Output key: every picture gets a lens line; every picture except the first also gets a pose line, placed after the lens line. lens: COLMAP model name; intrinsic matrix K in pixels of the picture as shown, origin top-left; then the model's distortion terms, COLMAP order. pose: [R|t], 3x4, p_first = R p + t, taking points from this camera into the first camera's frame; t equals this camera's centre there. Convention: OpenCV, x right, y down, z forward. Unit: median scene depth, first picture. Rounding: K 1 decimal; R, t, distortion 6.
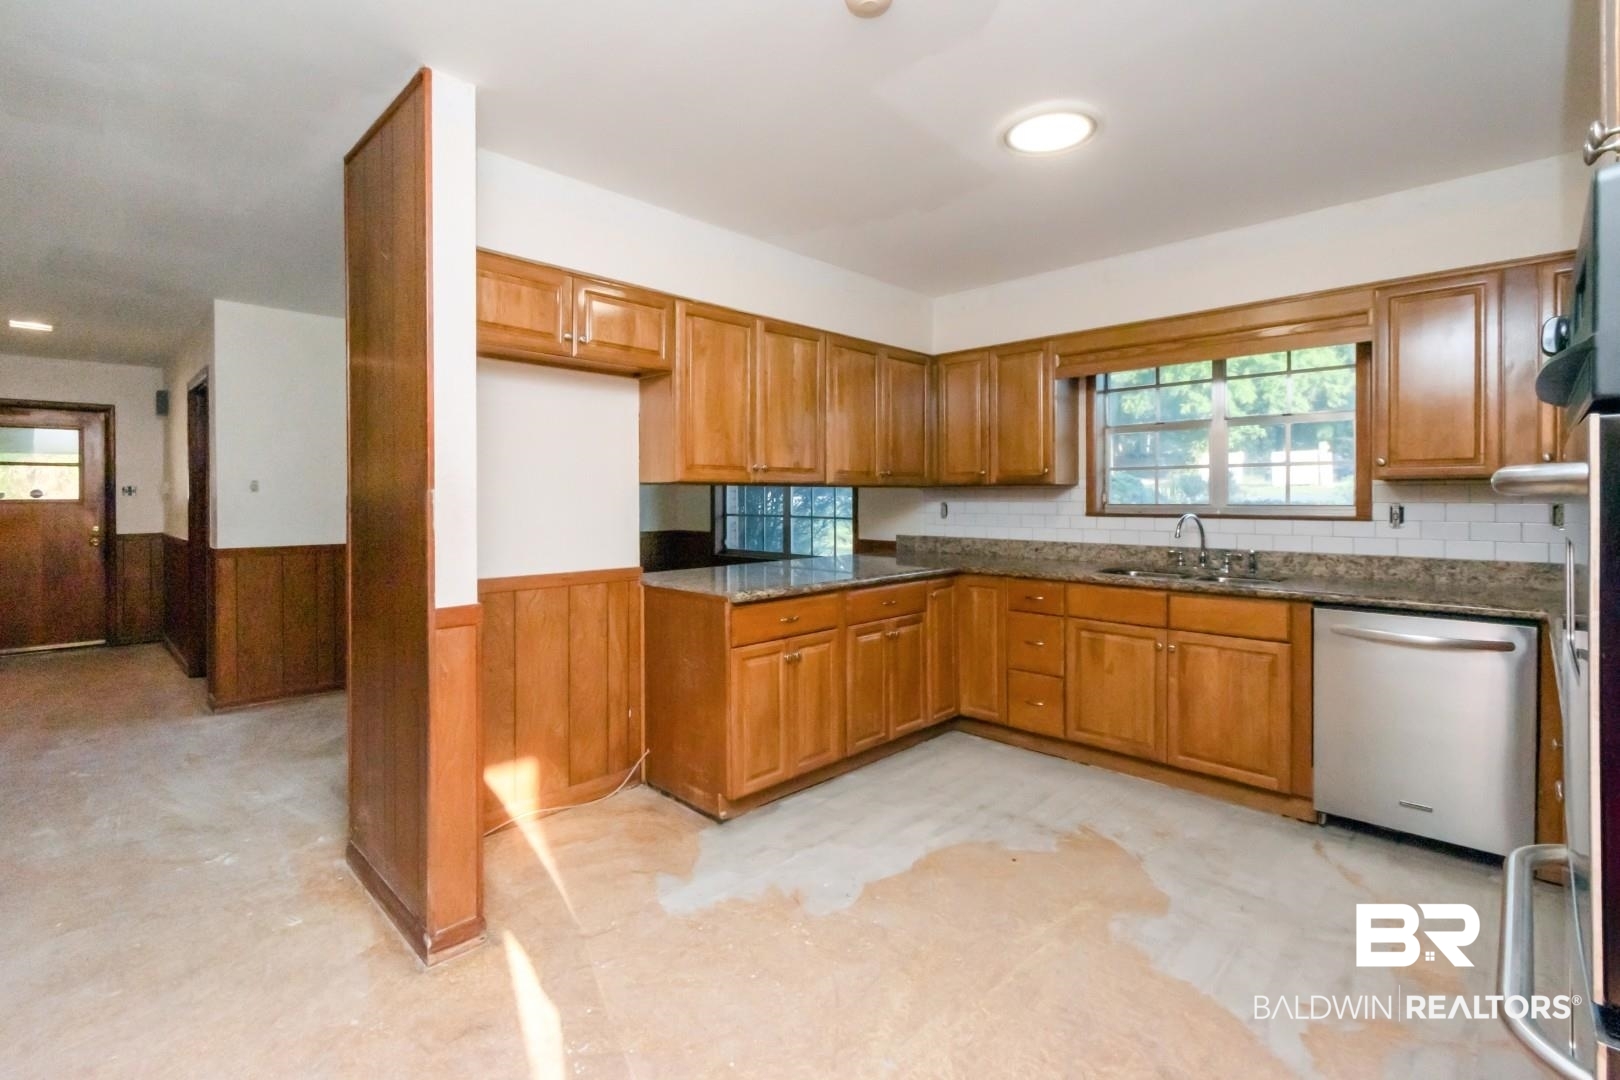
lens RADIAL K [[743.5, 0, 810.6], [0, 743.5, 498.7], [0, 0, 1]] dist [0.001858, 0.000583]
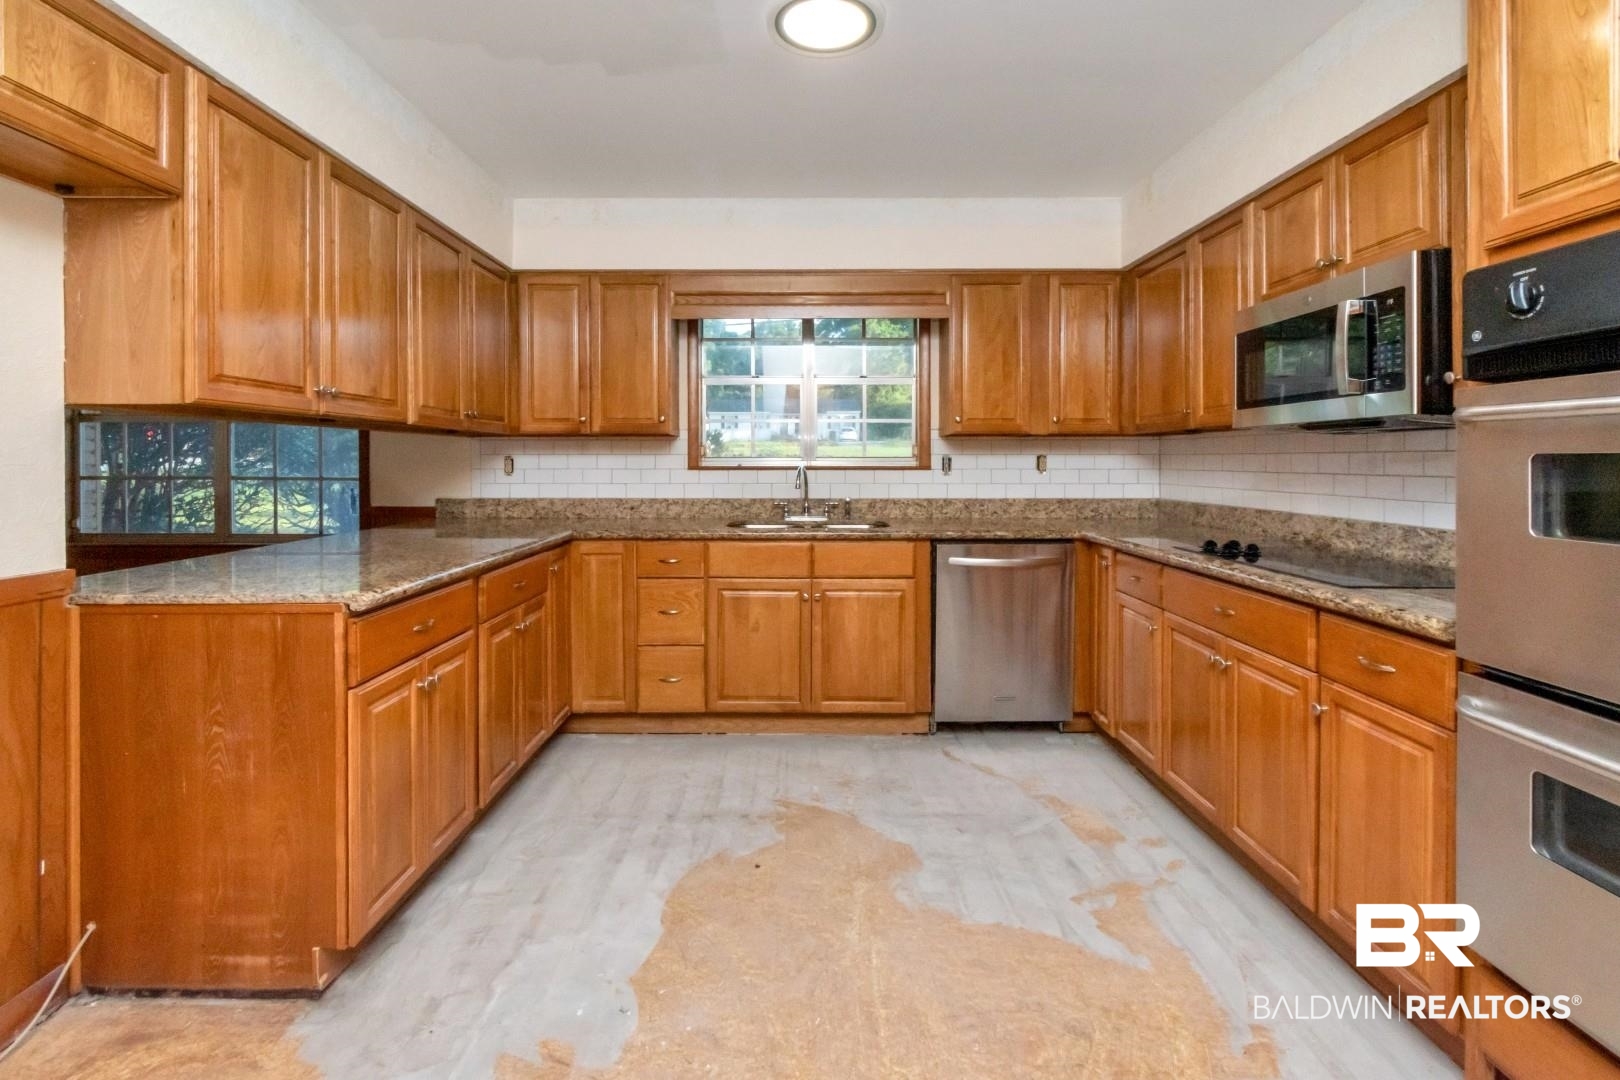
lens RADIAL K [[743.5, 0, 807.4], [0, 743.5, 462.2], [0, 0, 1]] dist [0.001858, 0.000583]
pose [[0.709987, 0.001433, 0.704213, -0.231268], [0.000802, 0.999996, -0.002844, 0.020945], [-0.704214, 0.002584, 0.709983, 0.287219]]
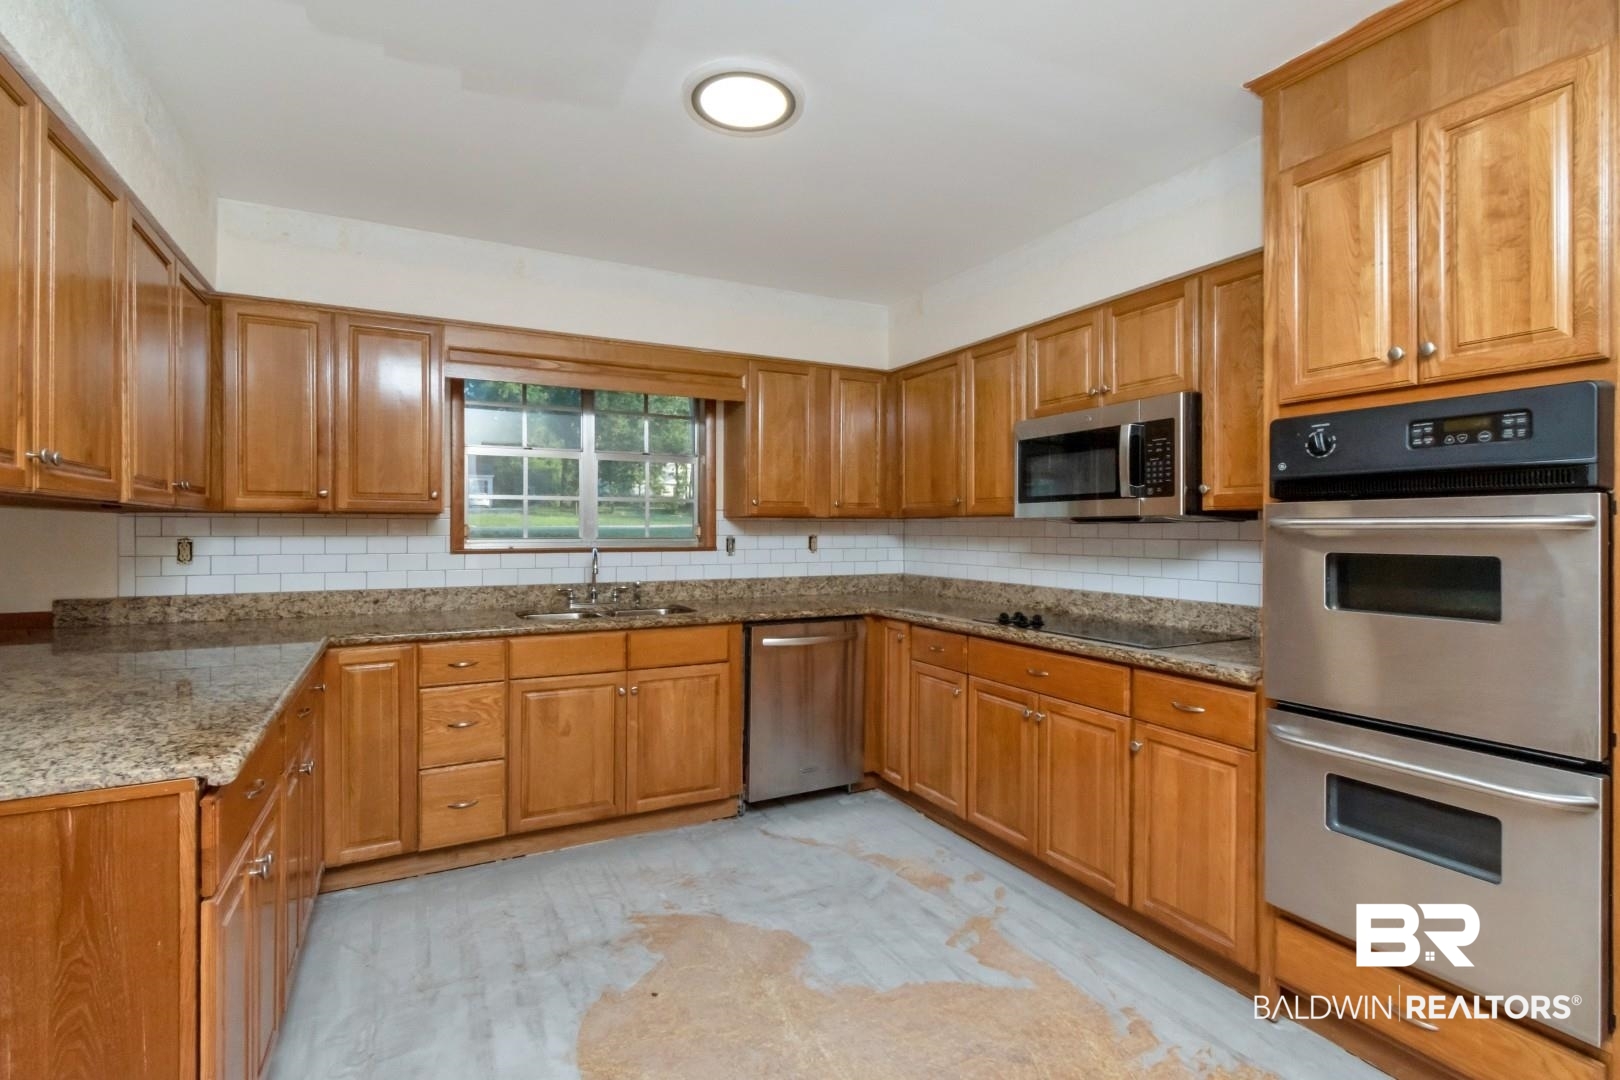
lens RADIAL K [[743.5, 0, 797.9], [0, 743.5, 527.0], [0, 0, 1]] dist [0.001858, 0.000583]
pose [[0.315507, 0.006518, 0.948901, -0.342268], [0.001018, 0.999974, -0.007208, 0.000841], [-0.948923, 0.003240, 0.315492, 0.493591]]
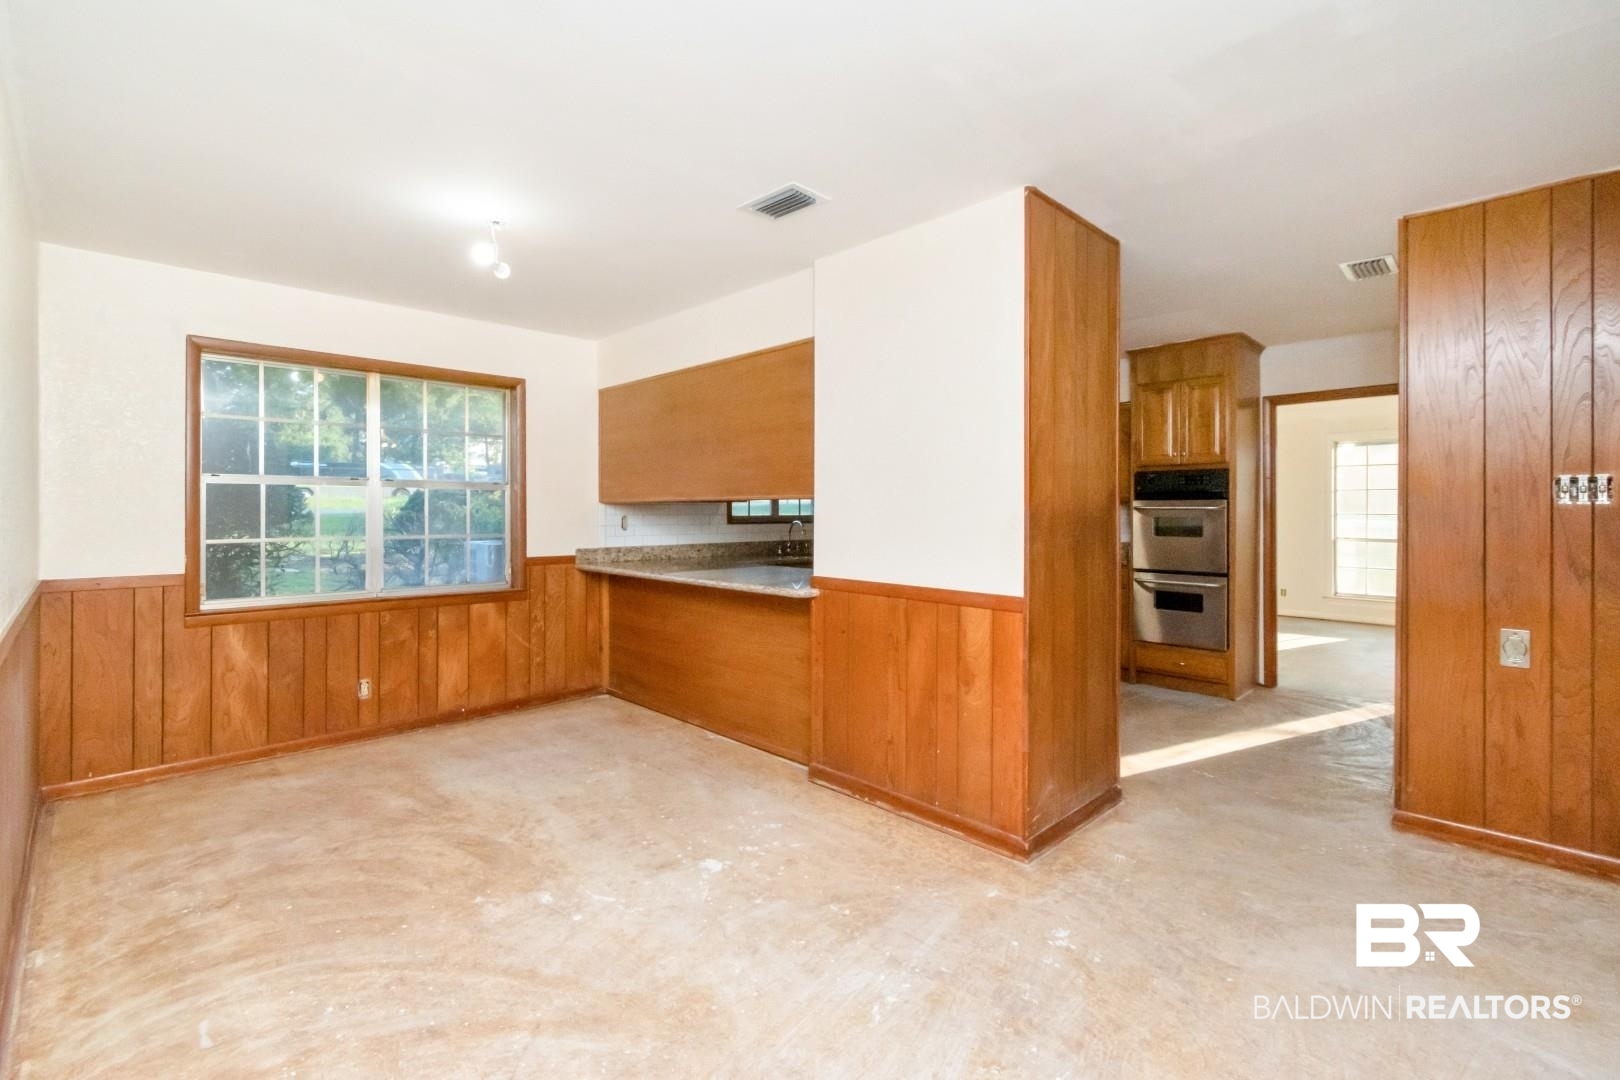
lens RADIAL K [[743.5, 0, 779.7], [0, 743.5, 510.3], [0, 0, 1]] dist [0.001858, 0.000583]
pose [[0.021293, 0.002239, 0.999771, -1.349398], [0.004159, 0.999989, -0.002328, -0.000256], [-0.999765, 0.004207, 0.021283, 1.082174]]
